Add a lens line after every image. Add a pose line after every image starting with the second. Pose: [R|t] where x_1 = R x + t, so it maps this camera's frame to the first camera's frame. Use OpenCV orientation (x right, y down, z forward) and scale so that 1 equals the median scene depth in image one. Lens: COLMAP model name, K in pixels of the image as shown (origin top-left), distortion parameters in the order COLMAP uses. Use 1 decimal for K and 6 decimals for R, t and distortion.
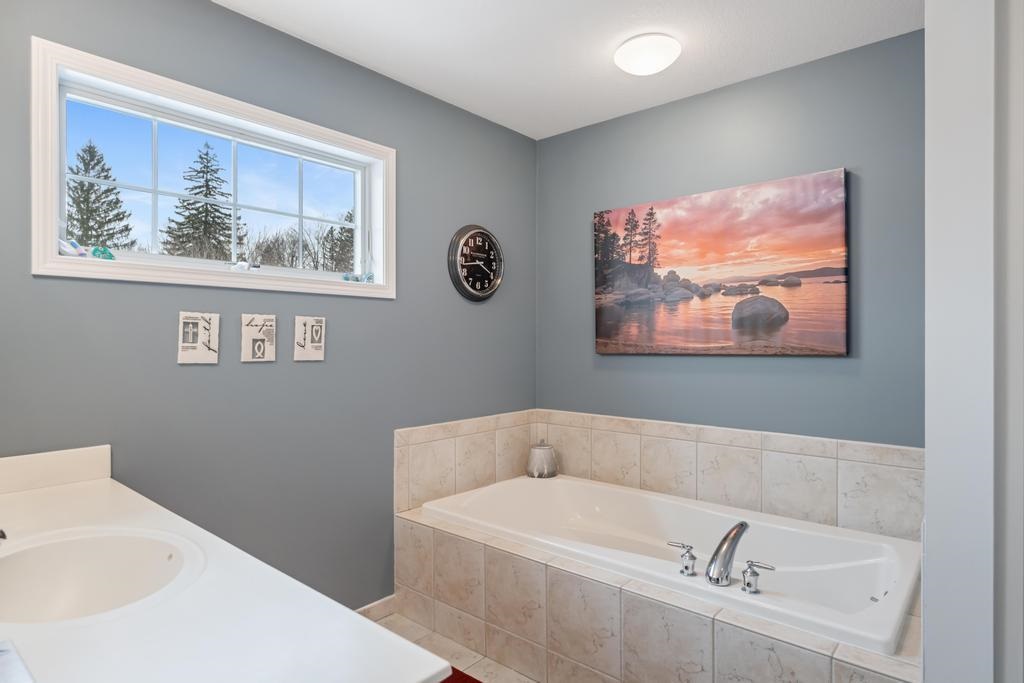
lens RADIAL K [[577.0, 0, 507.9], [0, 577.0, 345.6], [0, 0, 1]] dist [0.004699, -0.001233]
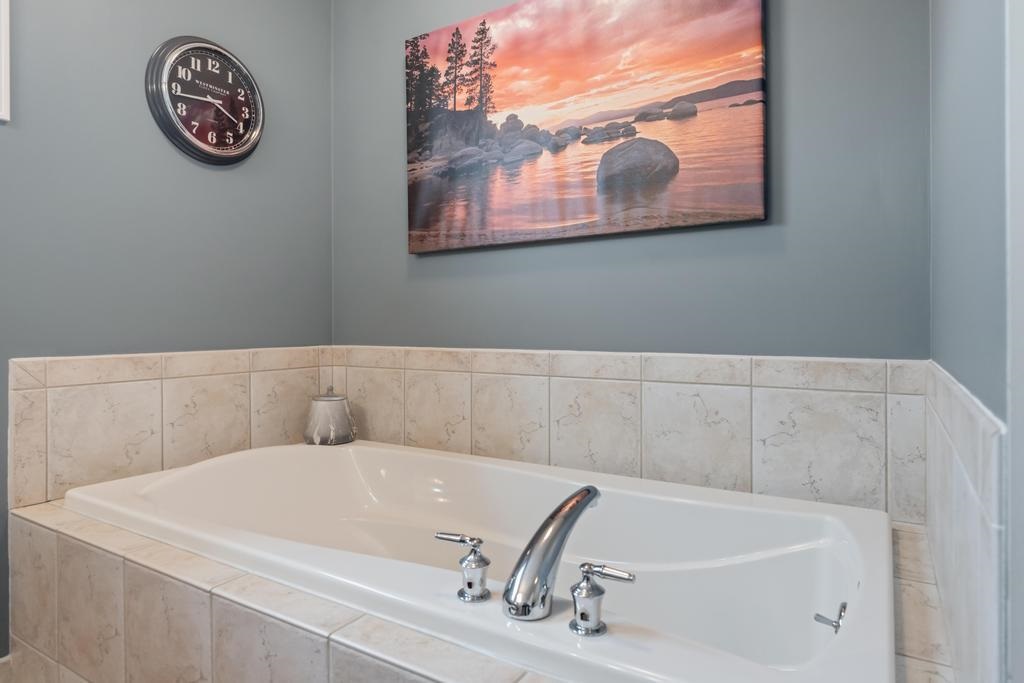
lens RADIAL K [[600.6, 0, 514.3], [0, 600.6, 333.9], [0, 0, 1]] dist [0.002792, 0.000097]
pose [[0.988031, -0.004777, 0.154181, 0.173970], [0.005035, 0.999987, -0.001284, 0.113009], [-0.154173, 0.002045, 0.988042, 0.319229]]
